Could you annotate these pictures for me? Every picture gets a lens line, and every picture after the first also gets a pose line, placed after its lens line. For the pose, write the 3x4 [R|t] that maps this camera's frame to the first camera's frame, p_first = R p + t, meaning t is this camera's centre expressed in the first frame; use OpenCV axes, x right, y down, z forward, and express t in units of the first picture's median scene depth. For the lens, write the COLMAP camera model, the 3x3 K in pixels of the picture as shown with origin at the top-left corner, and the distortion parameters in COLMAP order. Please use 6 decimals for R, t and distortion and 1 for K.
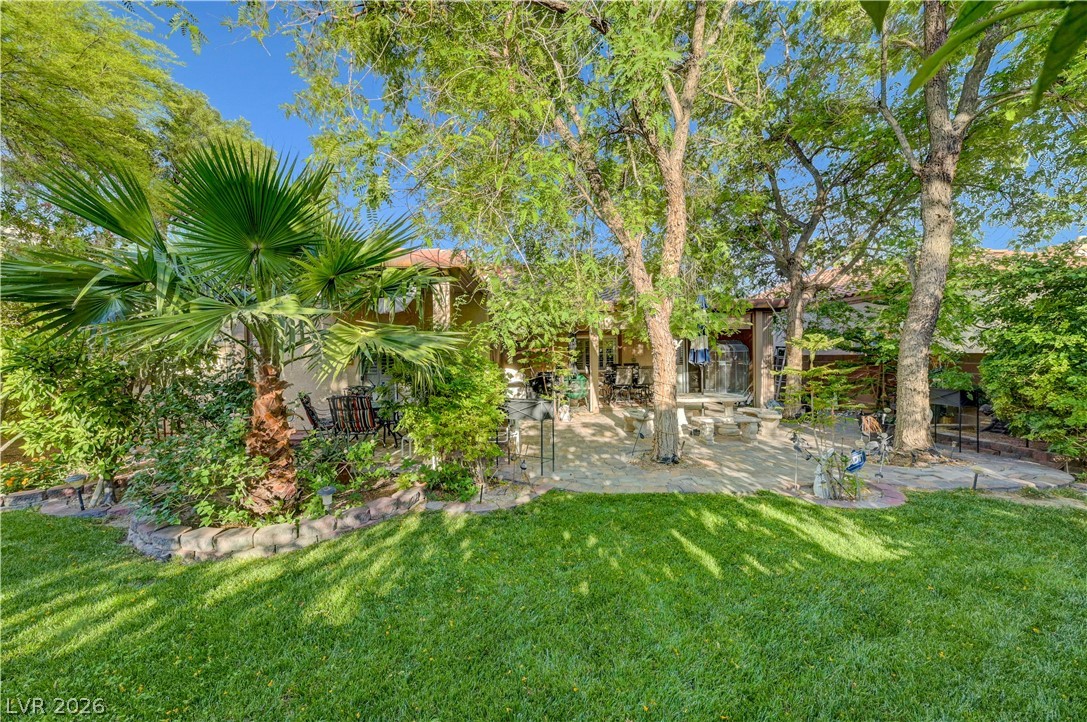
lens RADIAL K [[430.9, 0, 540.2], [0, 430.9, 359.7], [0, 0, 1]] dist [-0.000416, 0.000104]
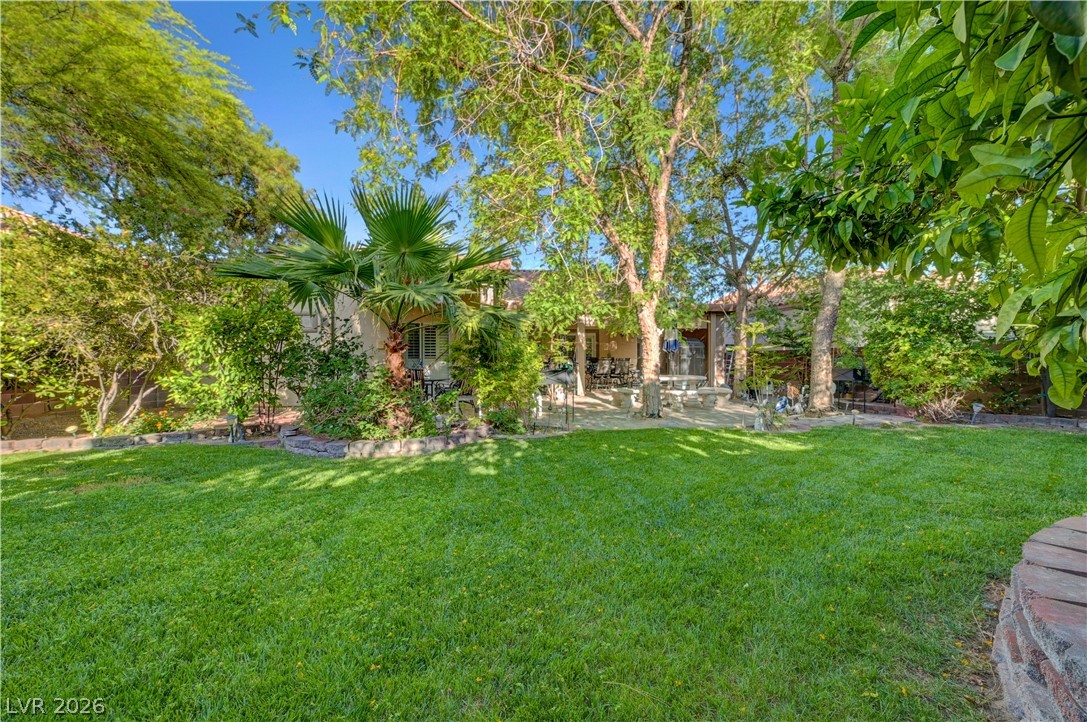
lens RADIAL K [[430.9, 0, 546.7], [0, 430.9, 362.6], [0, 0, 1]] dist [-0.000416, 0.000104]
pose [[0.993221, 0.009430, 0.115861, -0.162444], [-0.008412, 0.999922, -0.009270, 0.064197], [-0.115939, 0.008233, 0.993222, -0.254143]]
